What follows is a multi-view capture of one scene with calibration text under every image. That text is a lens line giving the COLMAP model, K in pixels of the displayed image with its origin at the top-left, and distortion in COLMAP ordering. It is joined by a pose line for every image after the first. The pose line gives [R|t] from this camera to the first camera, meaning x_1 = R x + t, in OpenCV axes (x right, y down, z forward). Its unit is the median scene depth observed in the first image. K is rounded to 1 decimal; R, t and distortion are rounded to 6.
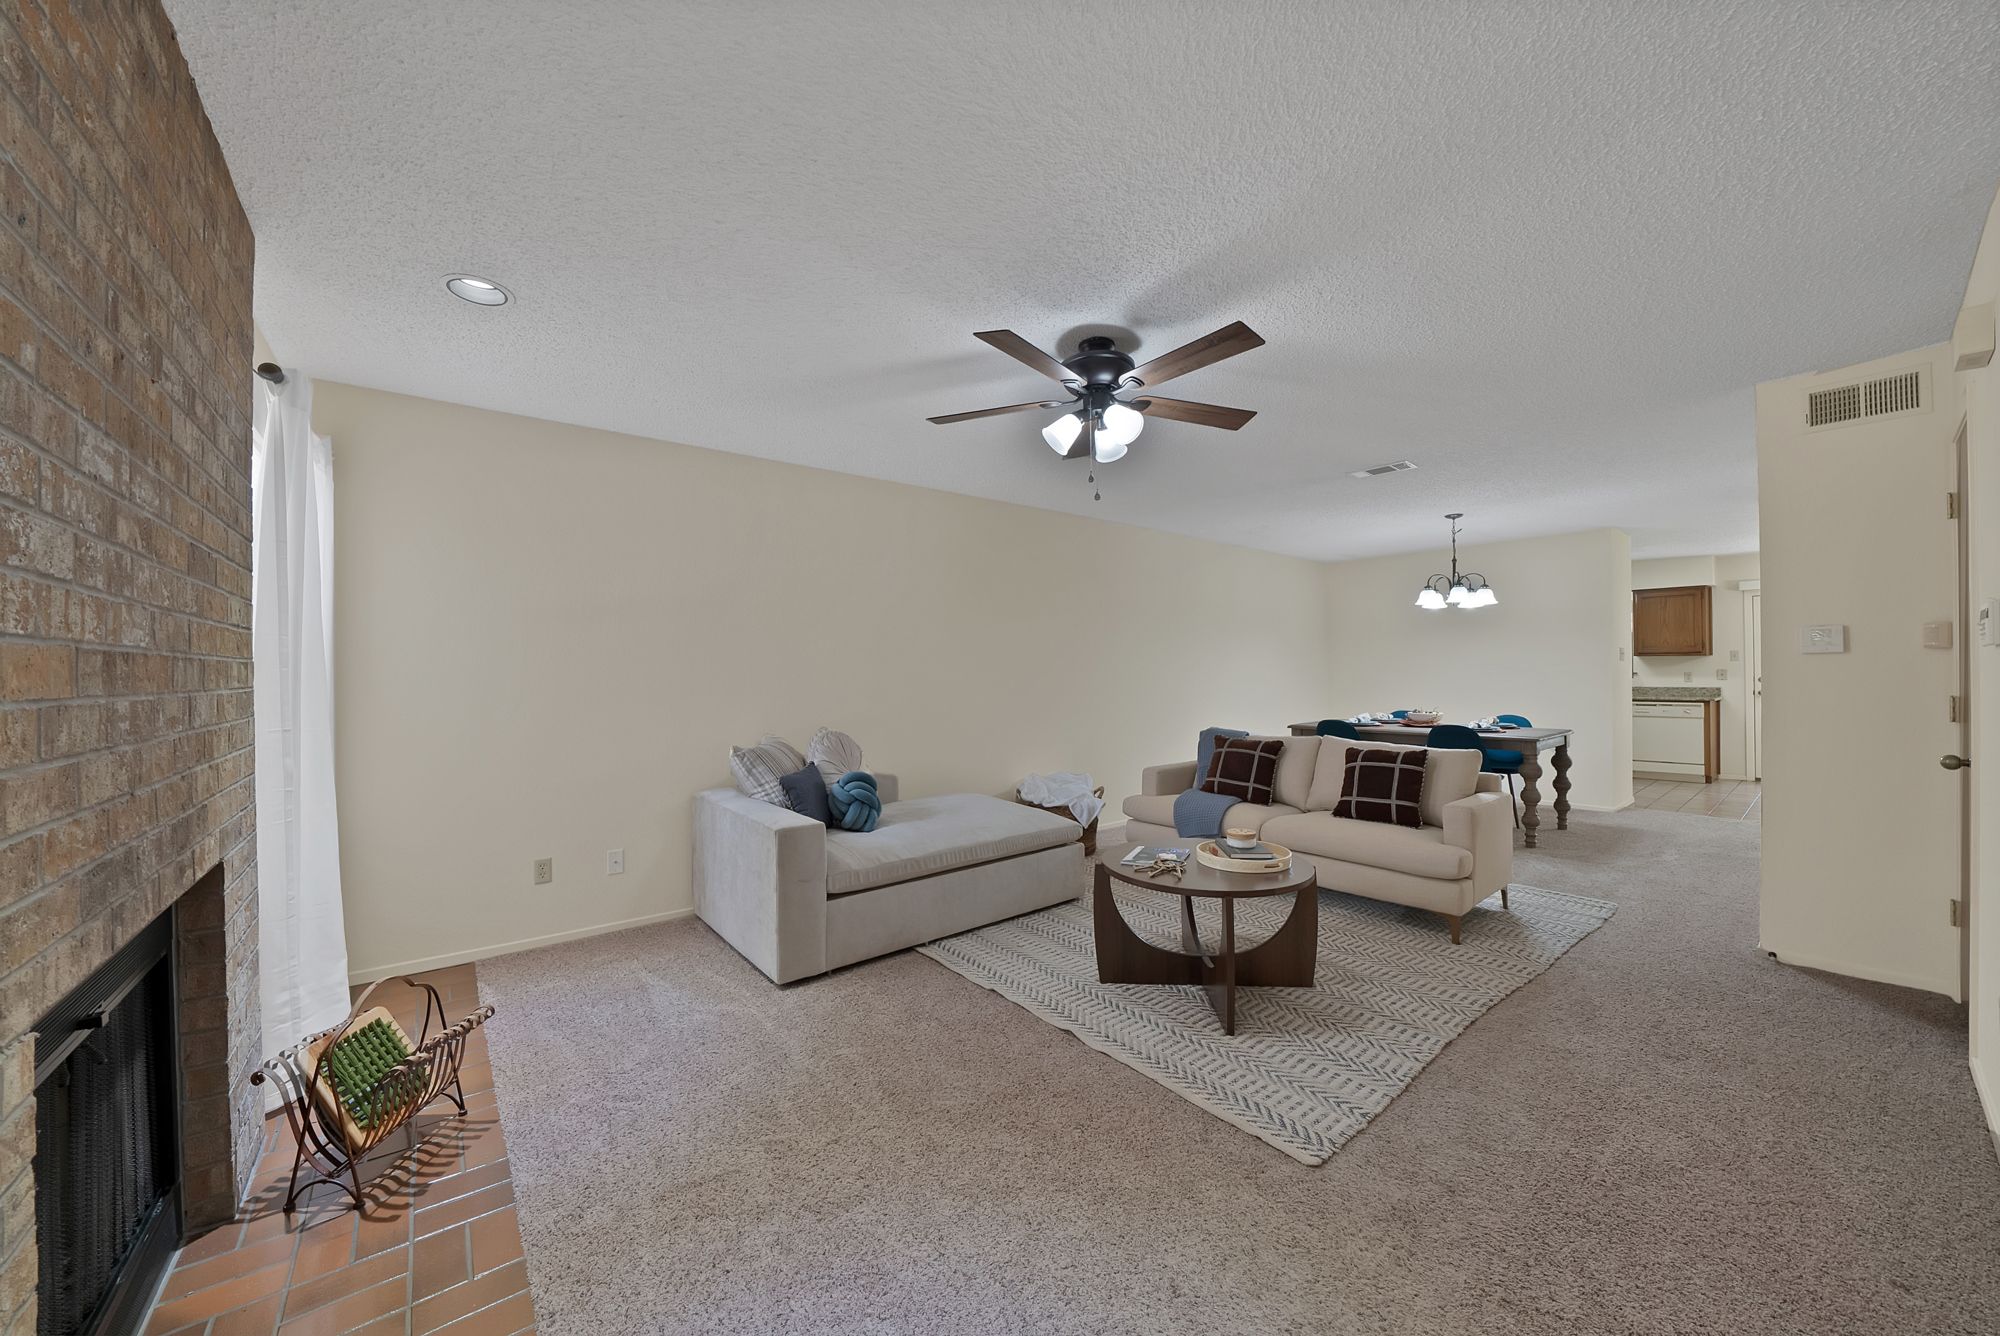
lens RADIAL K [[723.6, 0, 998.7], [0, 723.6, 673.1], [0, 0, 1]] dist [-0.023742, 0.000012]
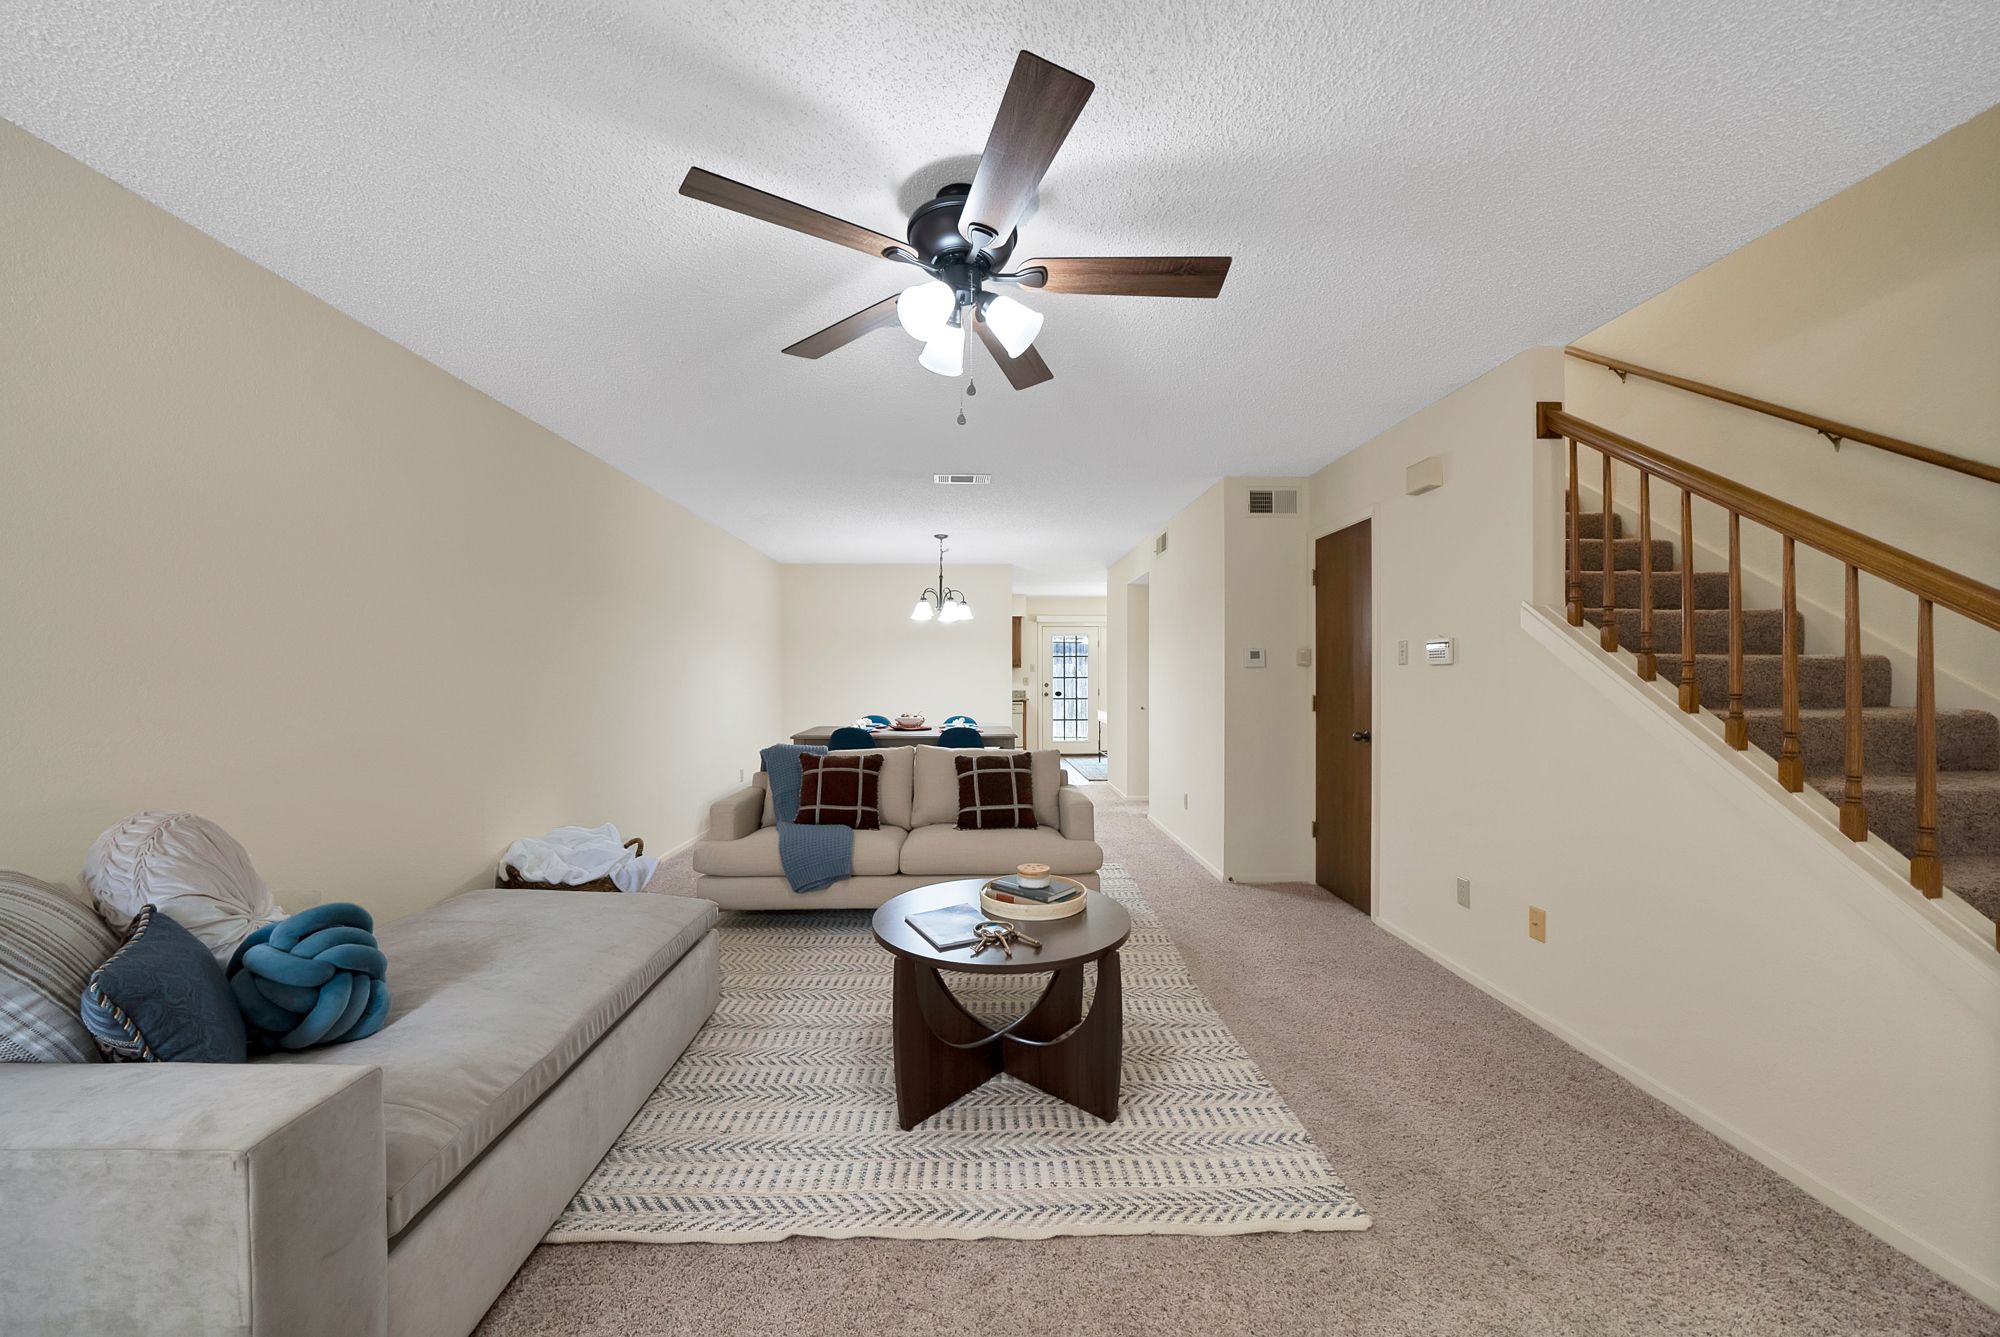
lens RADIAL K [[715.2, 0, 995.5], [0, 715.2, 671.9], [0, 0, 1]] dist [-0.017905, 0.000429]
pose [[0.602168, 0.013630, 0.798253, -0.269307], [-0.005431, 0.999901, -0.012976, 0.002412], [-0.798351, 0.003478, 0.602182, 0.403045]]
